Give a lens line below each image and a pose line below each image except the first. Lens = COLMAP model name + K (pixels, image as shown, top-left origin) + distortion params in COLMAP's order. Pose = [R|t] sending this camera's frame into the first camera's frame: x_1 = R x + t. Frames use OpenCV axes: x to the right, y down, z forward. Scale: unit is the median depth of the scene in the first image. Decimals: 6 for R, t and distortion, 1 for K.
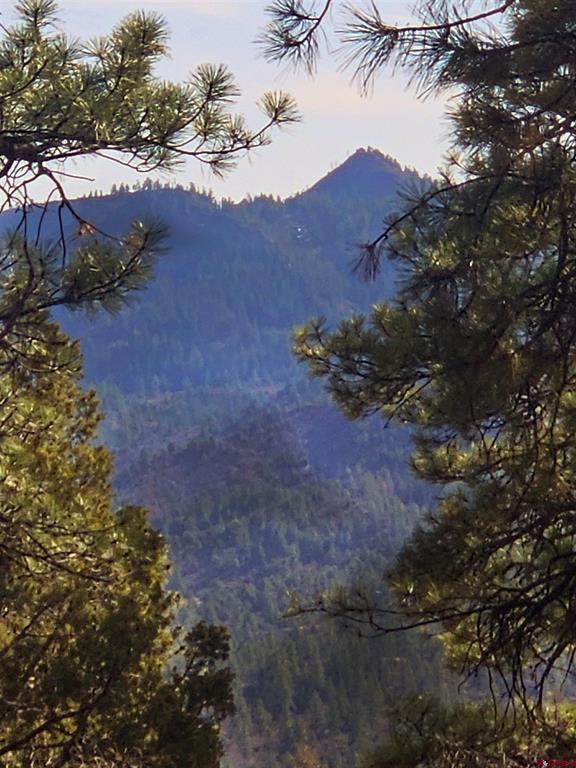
lens RADIAL K [[1520.5, 0, 287.6], [0, 1520.5, 390.6], [0, 0, 1]] dist [0.114584, 0.000000]
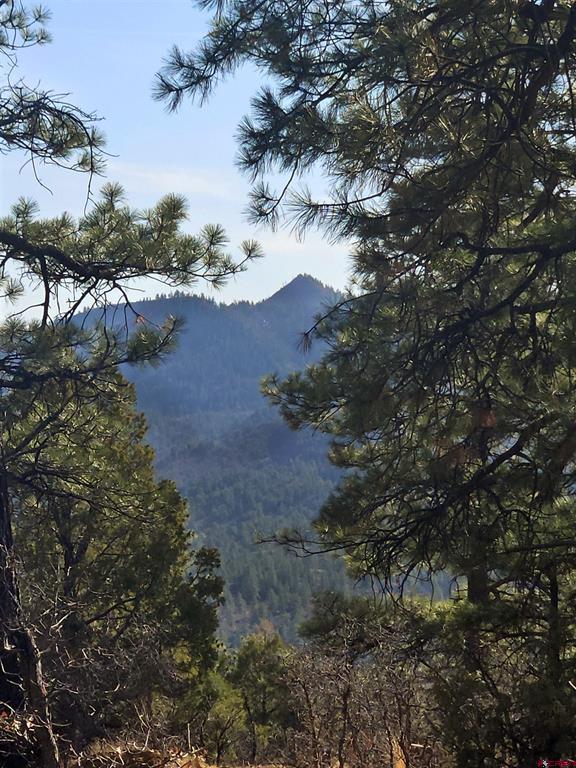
lens RADIAL K [[1520.5, 0, 287.1], [0, 1520.5, 381.0], [0, 0, 1]] dist [0.114584, 0.000000]
pose [[0.998537, 0.010181, 0.053115, -0.057402], [-0.007206, 0.998410, -0.055911, 0.058804], [-0.053599, 0.055446, 0.997022, -0.719589]]
